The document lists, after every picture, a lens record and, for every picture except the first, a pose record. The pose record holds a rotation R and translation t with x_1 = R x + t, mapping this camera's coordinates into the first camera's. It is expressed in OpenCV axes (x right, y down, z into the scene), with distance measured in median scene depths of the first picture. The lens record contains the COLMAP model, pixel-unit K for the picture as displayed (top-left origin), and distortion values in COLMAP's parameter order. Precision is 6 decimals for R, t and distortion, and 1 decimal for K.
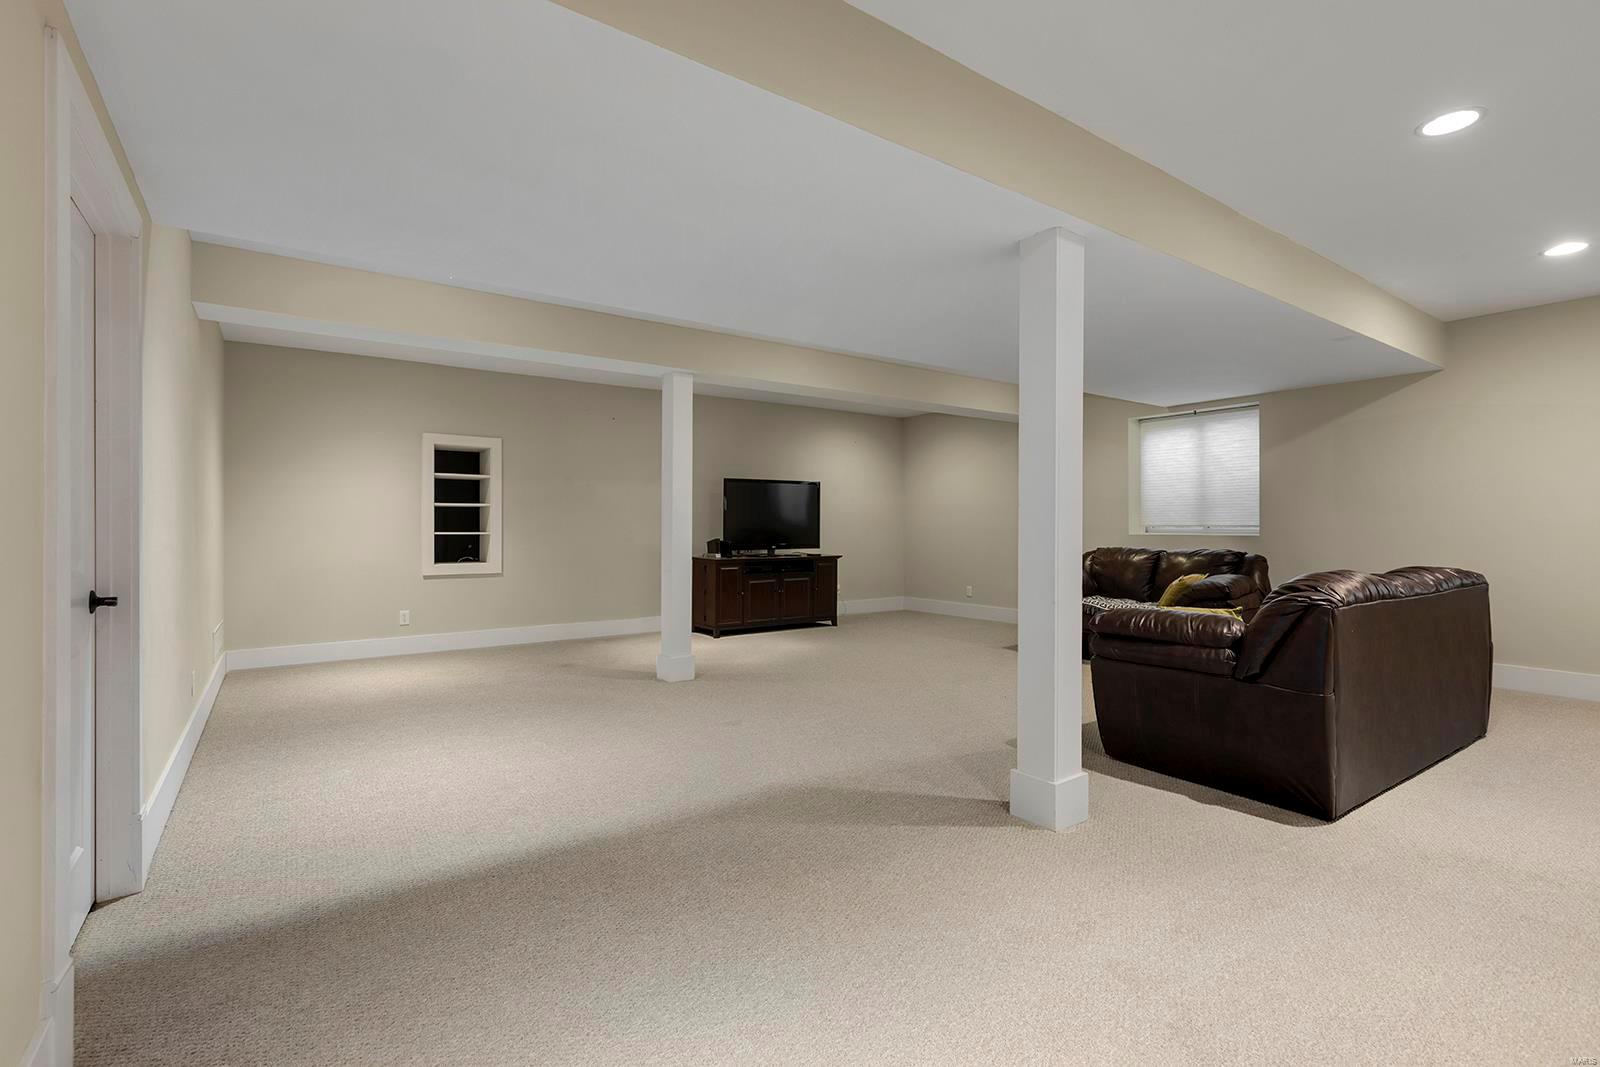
lens RADIAL K [[717.6, 0, 793.2], [0, 717.6, 528.0], [0, 0, 1]] dist [0.000448, 0.000044]
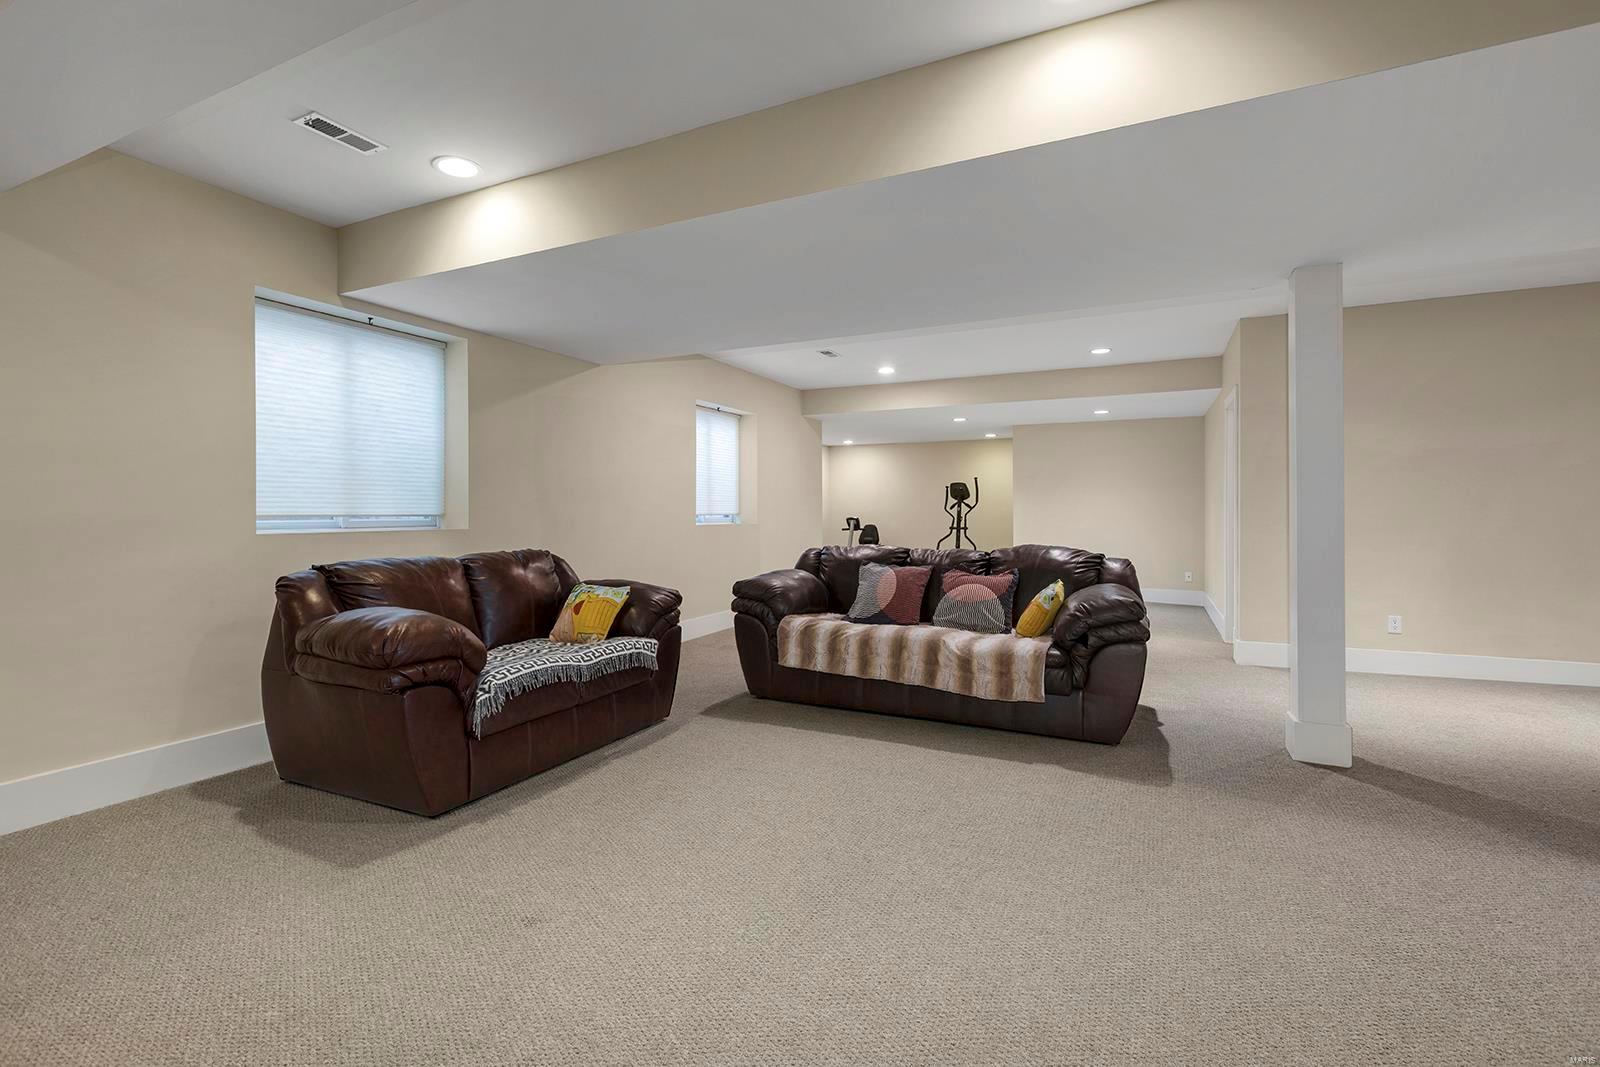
lens RADIAL K [[717.6, 0, 793.2], [0, 717.6, 528.0], [0, 0, 1]] dist [0.000448, 0.000044]
pose [[-0.473626, -0.011317, 0.880653, -0.115855], [0.000593, 0.999913, 0.013169, -0.000483], [-0.880726, 0.006759, -0.473579, 0.965039]]
